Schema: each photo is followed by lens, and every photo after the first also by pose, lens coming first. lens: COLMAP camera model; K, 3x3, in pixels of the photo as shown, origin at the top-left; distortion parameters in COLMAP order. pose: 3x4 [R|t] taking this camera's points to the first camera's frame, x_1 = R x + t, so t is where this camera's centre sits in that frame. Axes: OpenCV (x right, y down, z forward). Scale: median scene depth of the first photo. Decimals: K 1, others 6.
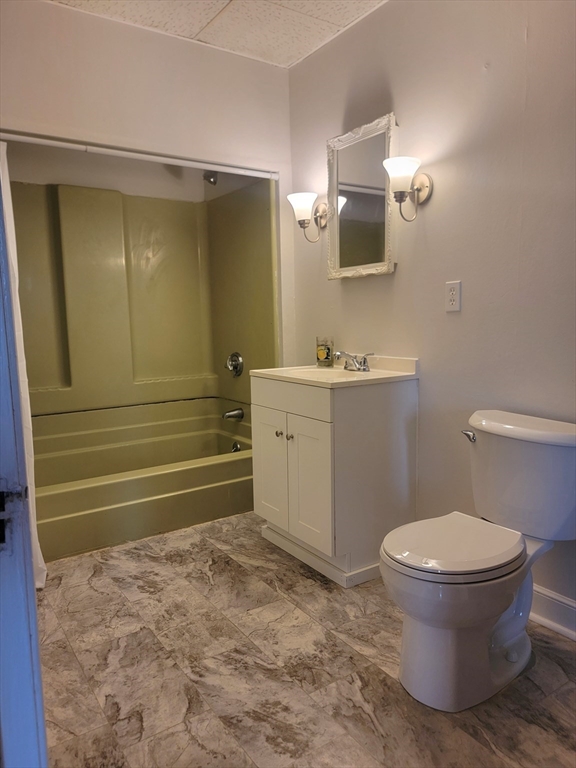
lens RADIAL K [[548.6, 0, 289.1], [0, 548.6, 388.6], [0, 0, 1]] dist [0.079022, -0.072893]
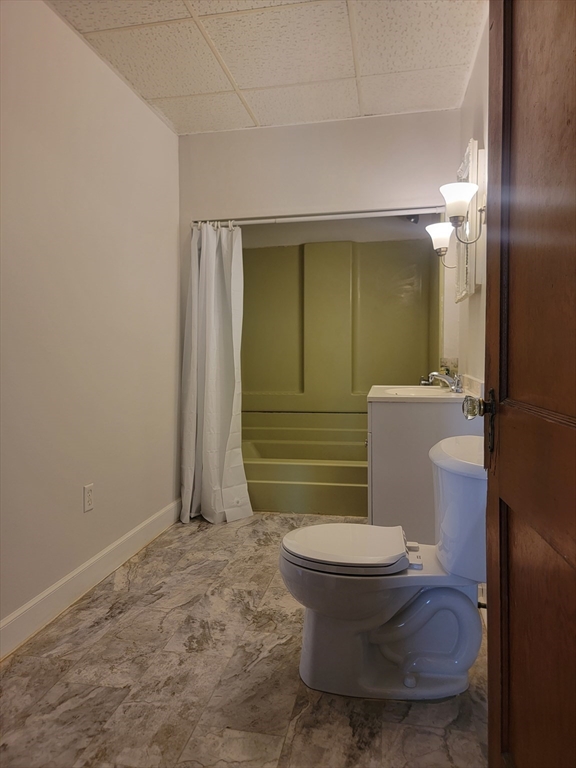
lens RADIAL K [[535.8, 0, 286.1], [0, 535.8, 380.9], [0, 0, 1]] dist [0.069772, -0.059740]
pose [[0.699004, 0.050027, -0.713365, 0.911329], [-0.083555, 0.996431, -0.011996, -0.023881], [0.710219, 0.067991, 0.700690, 0.130111]]
